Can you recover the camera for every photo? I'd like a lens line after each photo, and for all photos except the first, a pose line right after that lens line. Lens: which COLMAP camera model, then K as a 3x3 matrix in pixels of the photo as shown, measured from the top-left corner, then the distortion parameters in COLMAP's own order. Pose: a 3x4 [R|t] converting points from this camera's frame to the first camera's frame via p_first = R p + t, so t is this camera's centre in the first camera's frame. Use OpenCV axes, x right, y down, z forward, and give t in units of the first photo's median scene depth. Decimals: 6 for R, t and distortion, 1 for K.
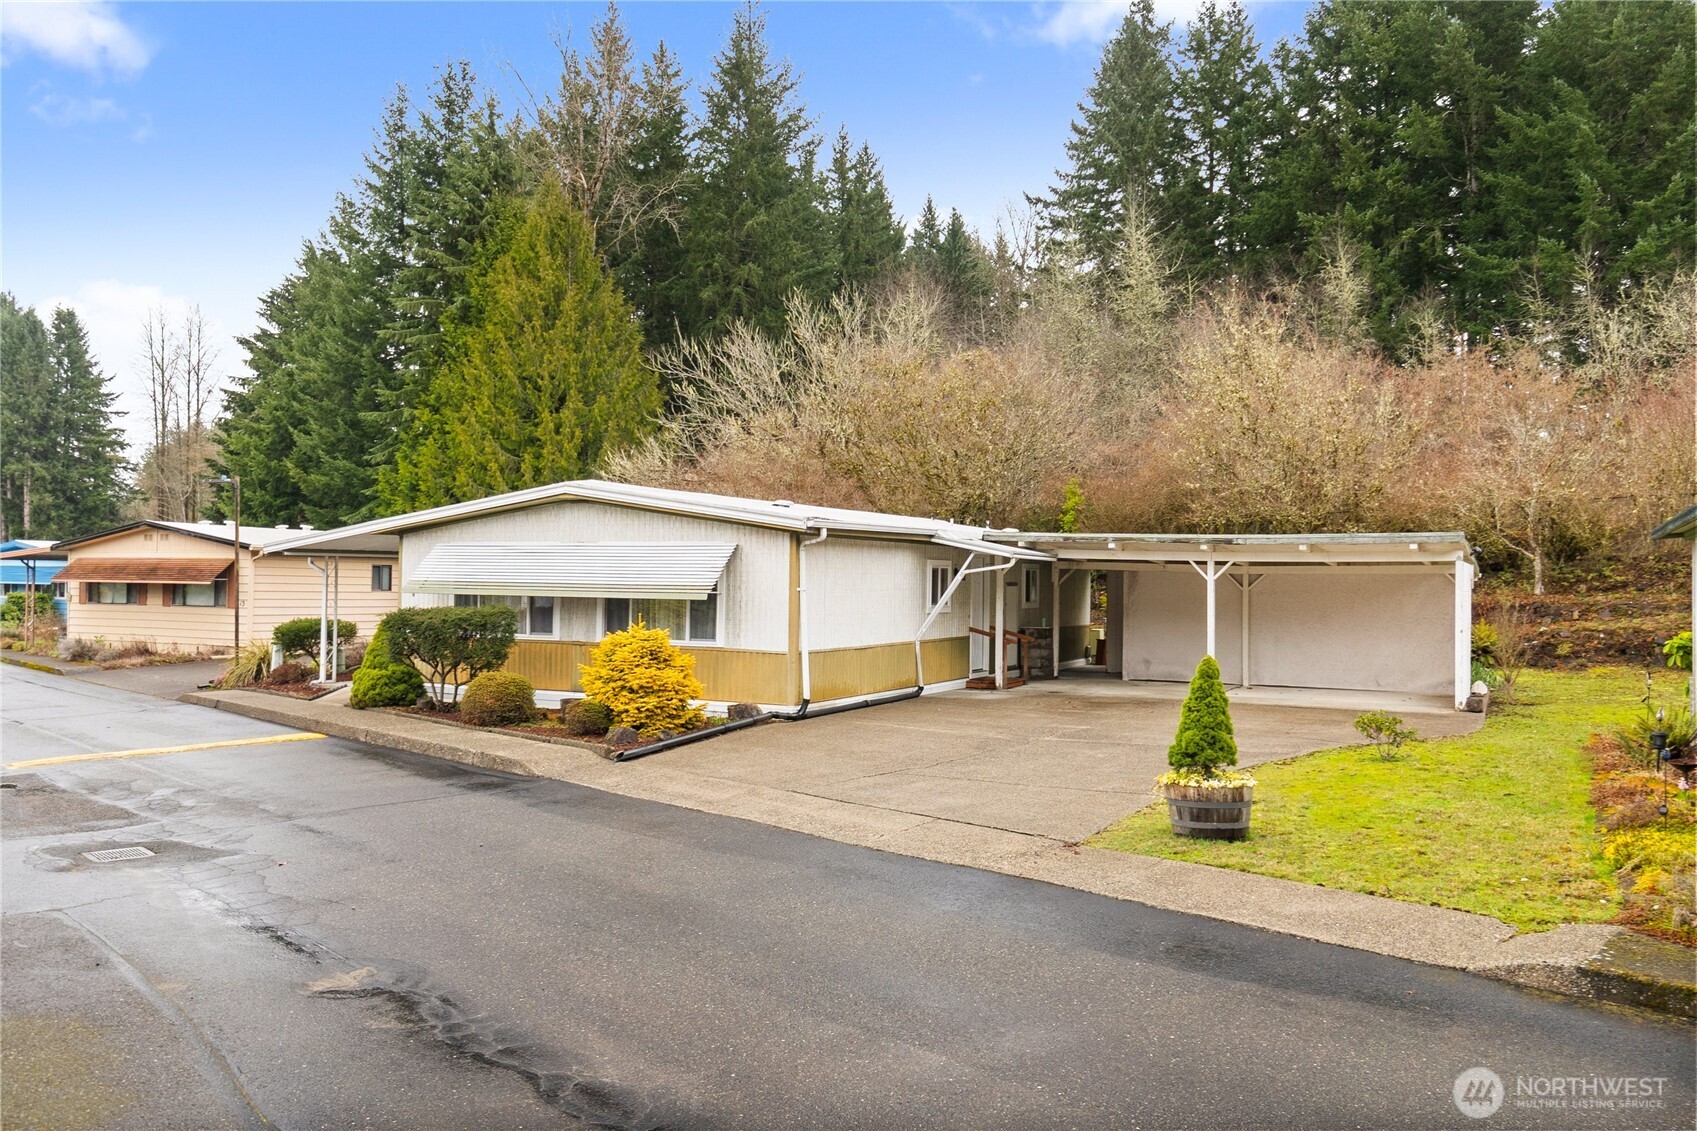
lens RADIAL K [[1353.4, 0, 846.8], [0, 1353.4, 562.0], [0, 0, 1]] dist [-0.000874, 0.003502]
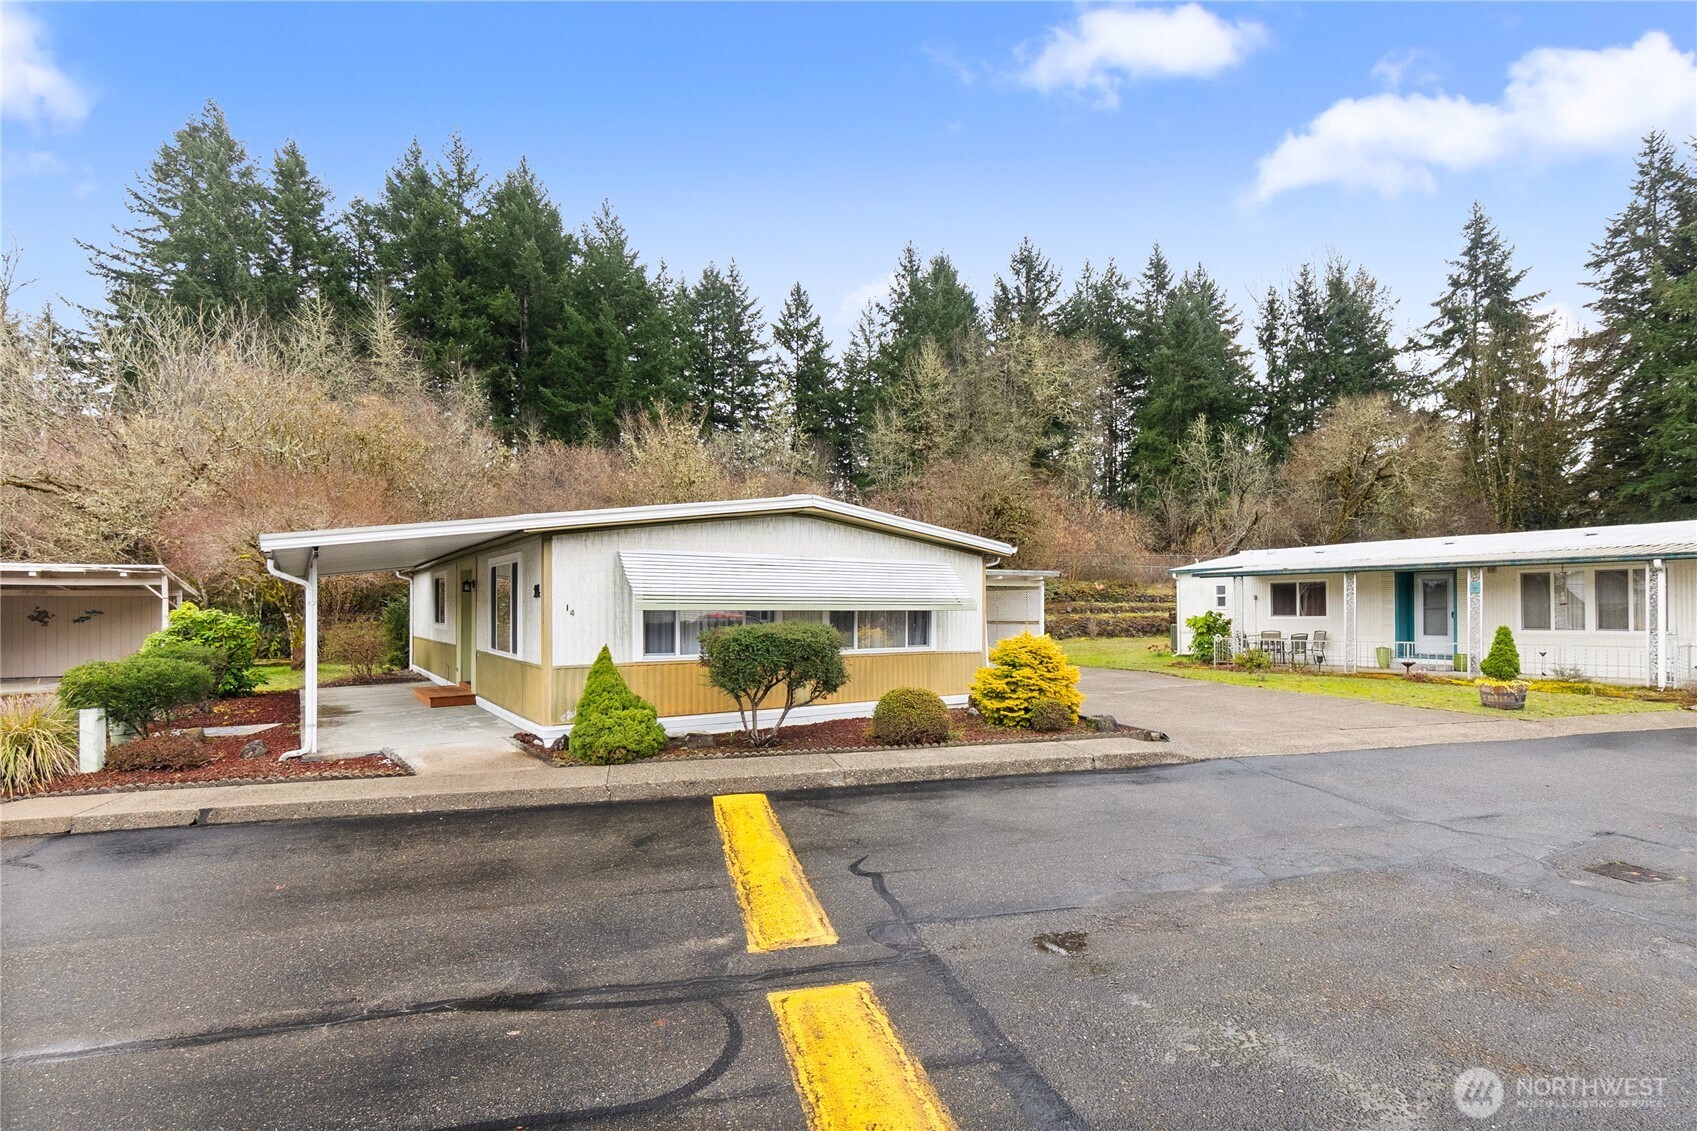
lens RADIAL K [[842.8, 0, 851.0], [0, 842.8, 605.6], [0, 0, 1]] dist [-0.001773, -0.000815]
pose [[0.458654, -0.009073, 0.888568, -0.590753], [-0.005834, 0.999896, 0.013221, 0.010540], [-0.888596, -0.011248, 0.458554, 0.548259]]
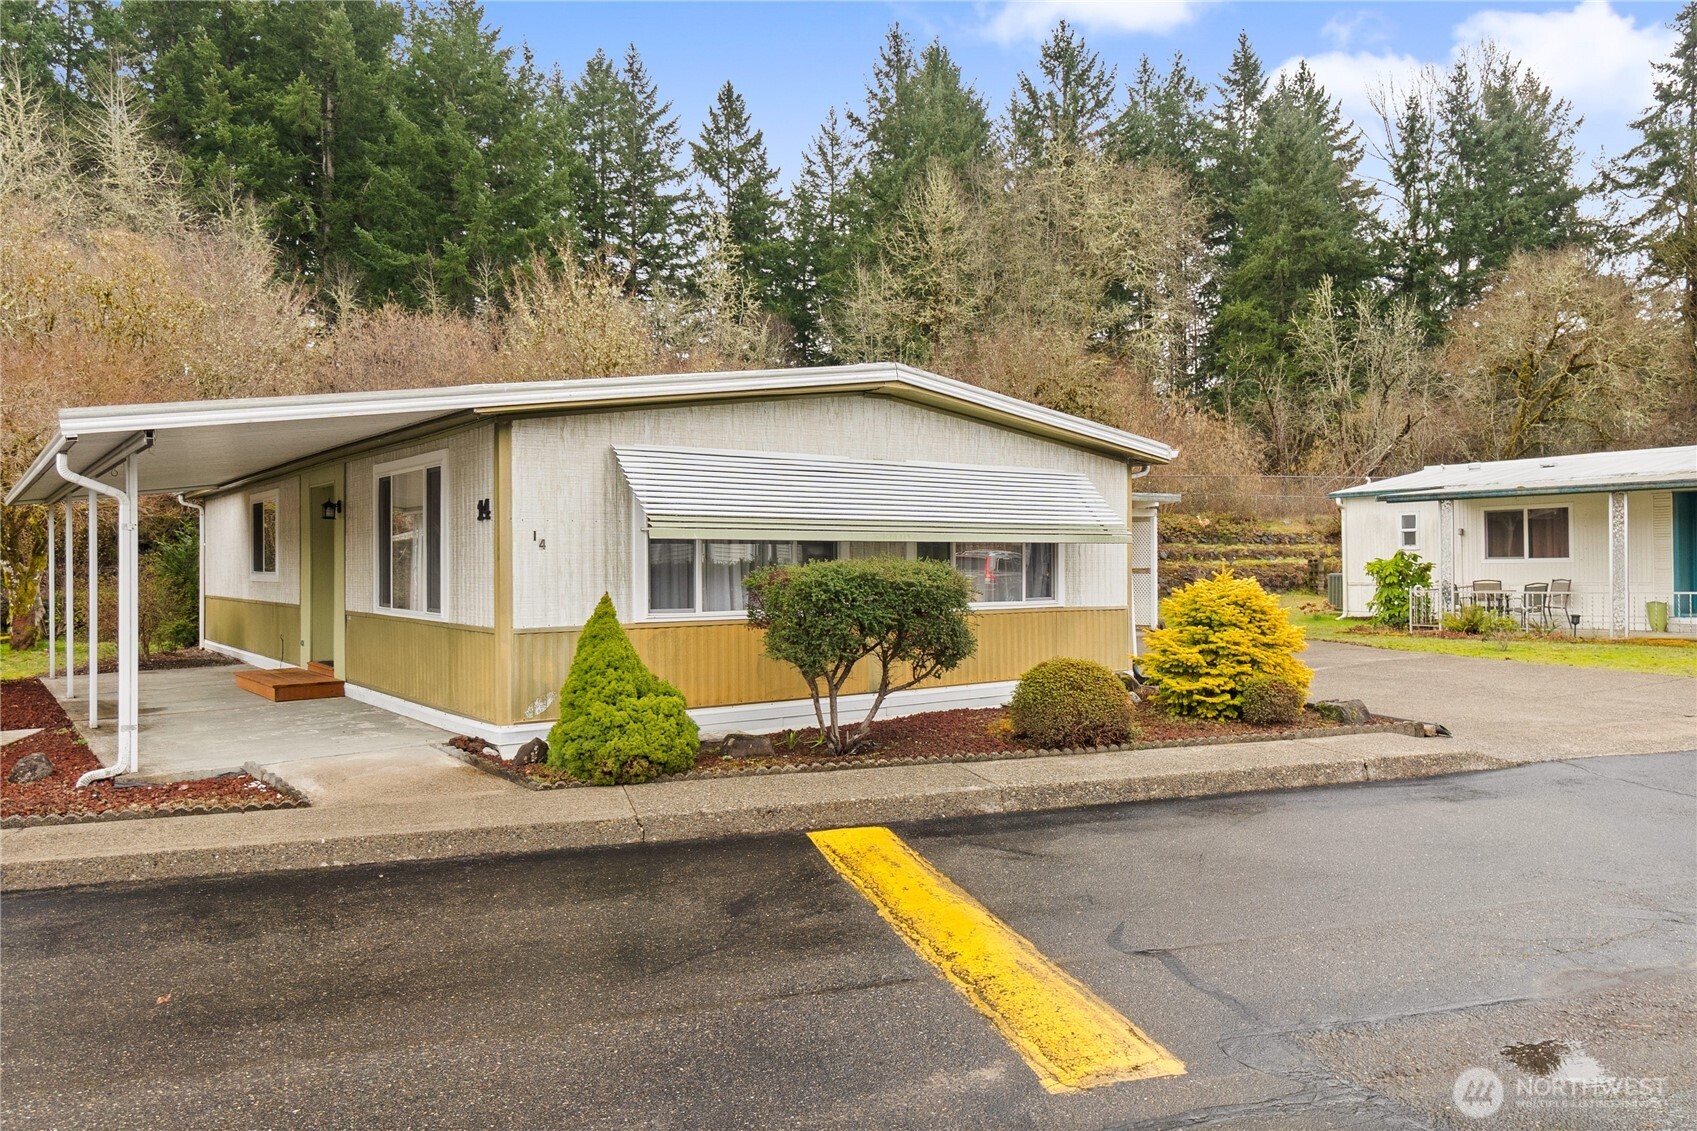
lens RADIAL K [[1220.1, 0, 851.7], [0, 1220.1, 560.8], [0, 0, 1]] dist [-0.006375, 0.008218]
pose [[0.410564, -0.012582, 0.911745, -0.588445], [-0.001179, 0.999897, 0.014329, 0.020327], [-0.911831, -0.006958, 0.410507, 0.621161]]
